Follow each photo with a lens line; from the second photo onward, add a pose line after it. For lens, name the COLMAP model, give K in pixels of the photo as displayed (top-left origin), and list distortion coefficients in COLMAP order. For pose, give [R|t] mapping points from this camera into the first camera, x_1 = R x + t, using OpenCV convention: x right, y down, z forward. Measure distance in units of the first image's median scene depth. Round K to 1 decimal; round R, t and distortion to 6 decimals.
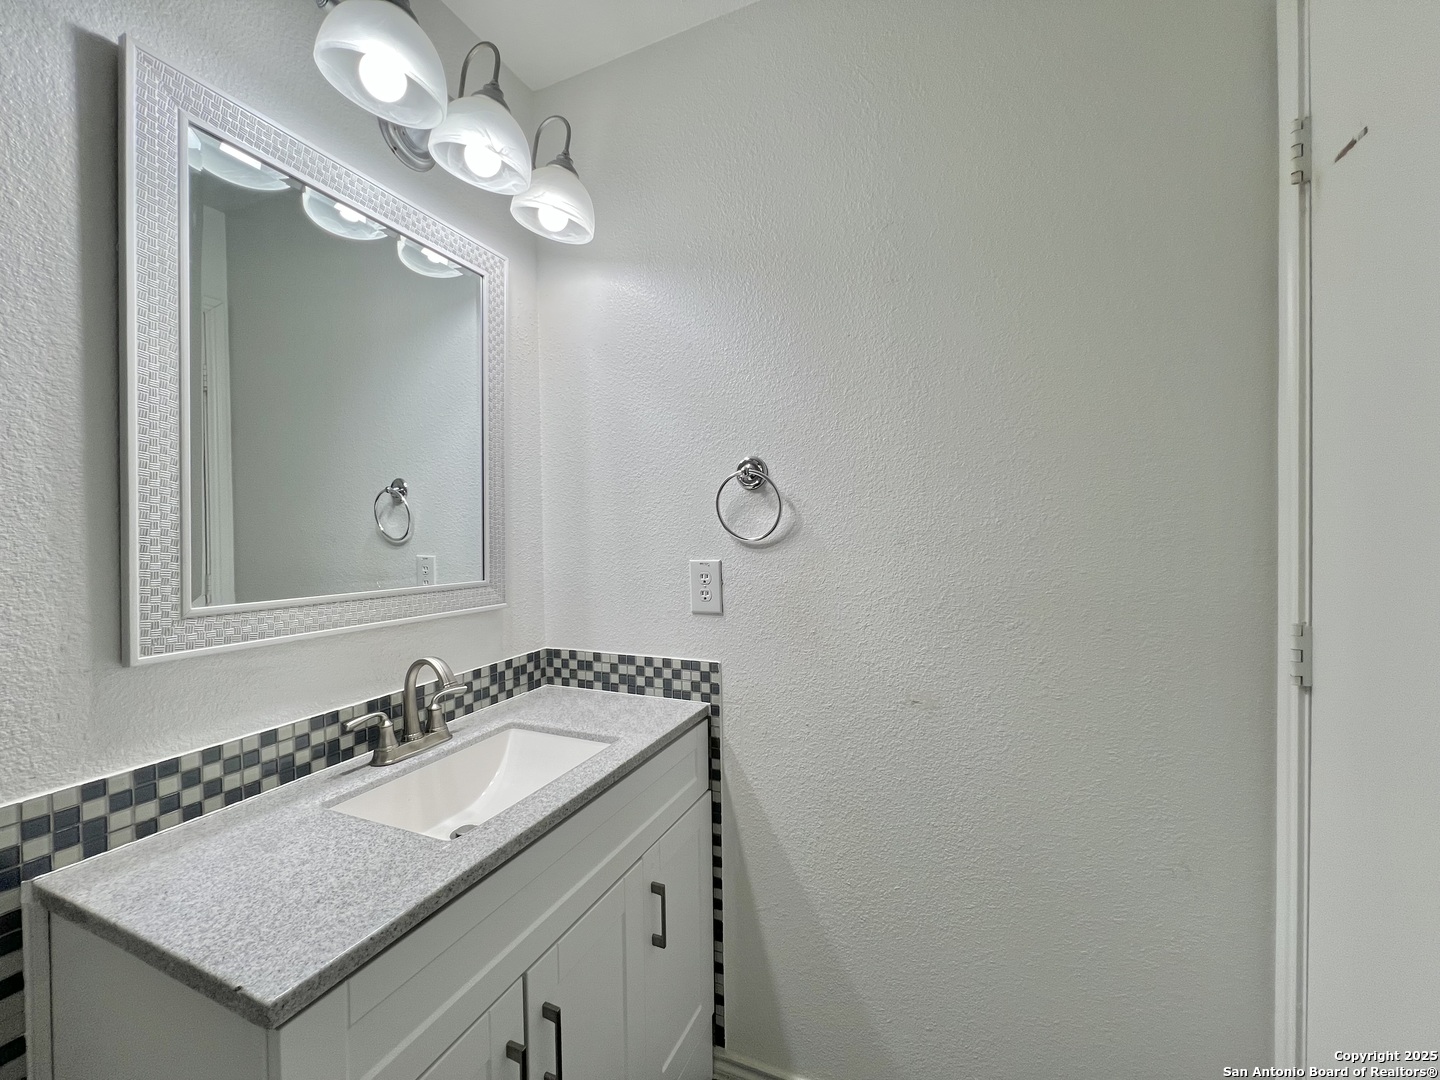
lens RADIAL K [[584.9, 0, 720.0], [0, 584.9, 540.0], [0, 0, 1]] dist [-0.000161, -0.000206]
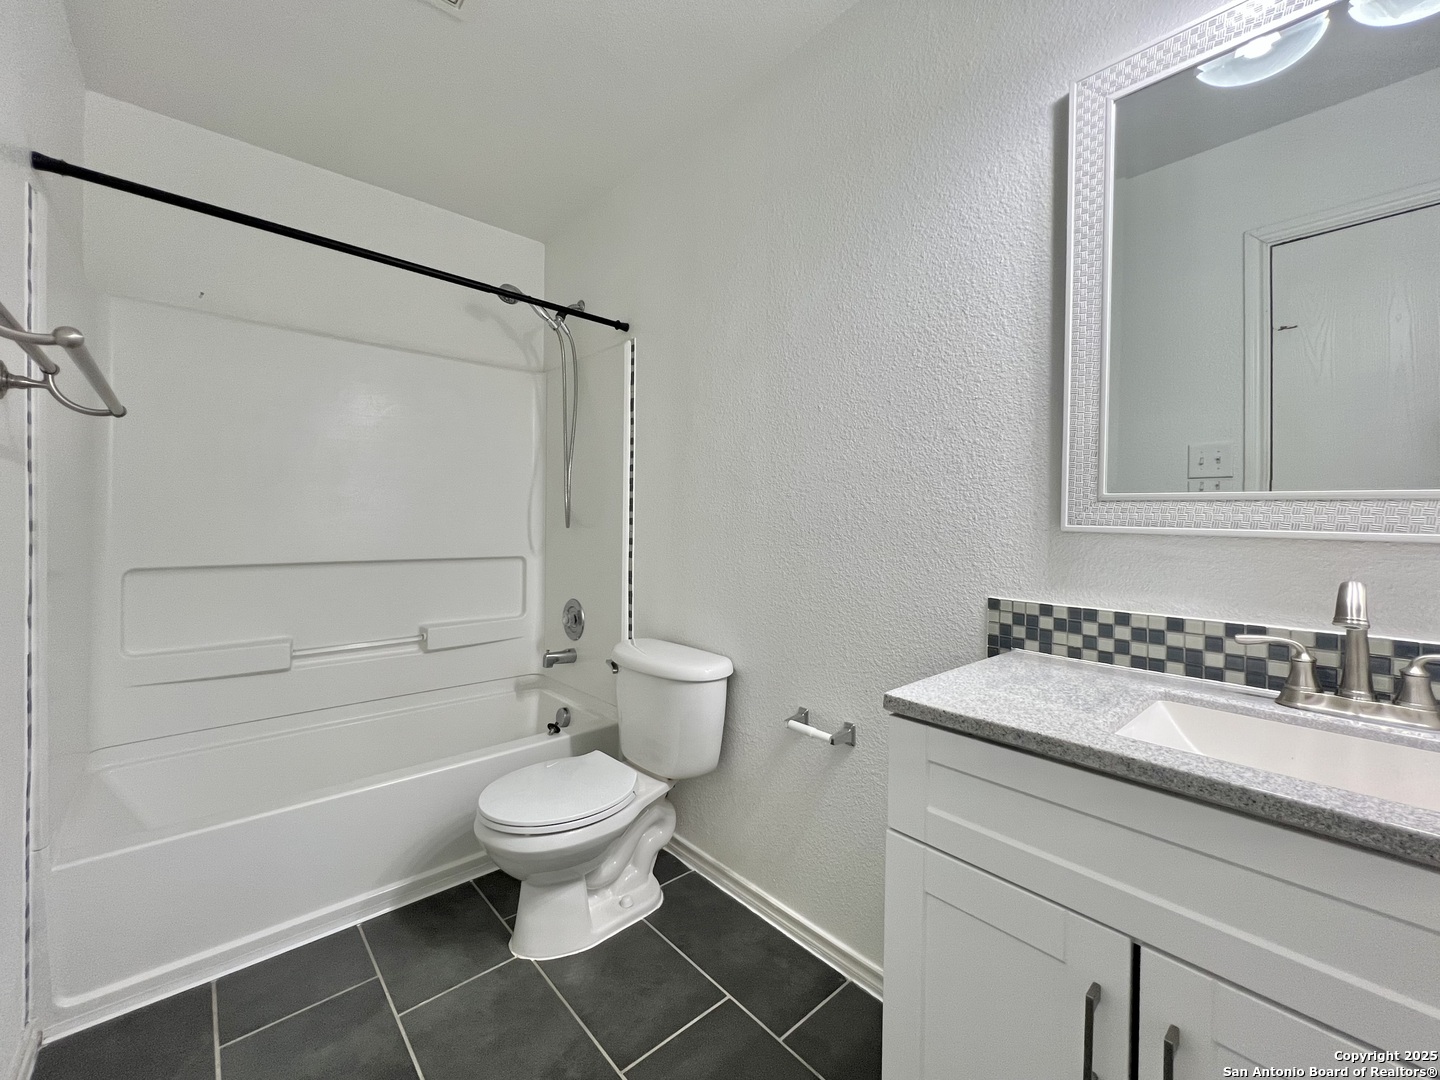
lens RADIAL K [[582.4, 0, 717.9], [0, 582.4, 525.3], [0, 0, 1]] dist [-0.001487, -0.000202]
pose [[-0.422587, 0.014424, -0.906208, 0.590607], [-0.028867, 0.999152, 0.029365, 0.176674], [0.905863, 0.038569, -0.421812, 0.794318]]
